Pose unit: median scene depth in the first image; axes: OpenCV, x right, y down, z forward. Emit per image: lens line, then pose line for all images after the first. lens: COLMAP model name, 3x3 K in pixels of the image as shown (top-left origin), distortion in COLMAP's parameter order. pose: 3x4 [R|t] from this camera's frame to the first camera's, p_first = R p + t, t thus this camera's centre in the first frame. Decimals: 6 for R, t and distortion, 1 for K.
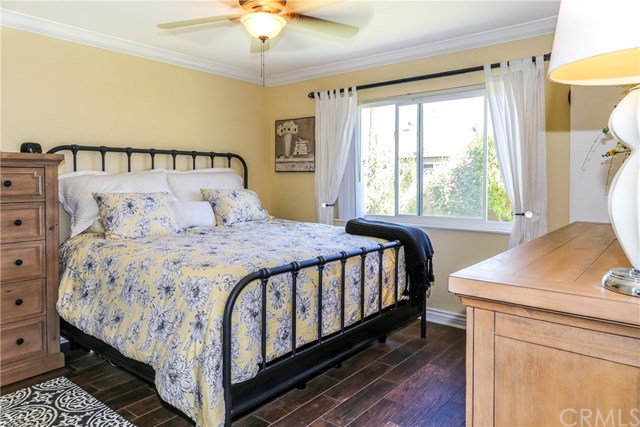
lens RADIAL K [[433.4, 0, 320.5], [0, 433.4, 191.1], [0, 0, 1]] dist [0.005170, 0.001415]
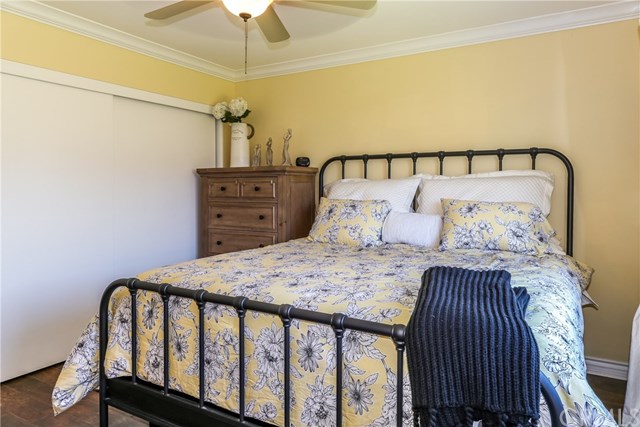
lens RADIAL K [[433.4, 0, 320.5], [0, 433.4, 191.1], [0, 0, 1]] dist [0.005170, 0.001415]
pose [[0.158696, 0.015464, -0.987206, 0.729432], [-0.028818, 0.999524, 0.011024, -0.033100], [0.986907, 0.026700, 0.159066, 1.023354]]
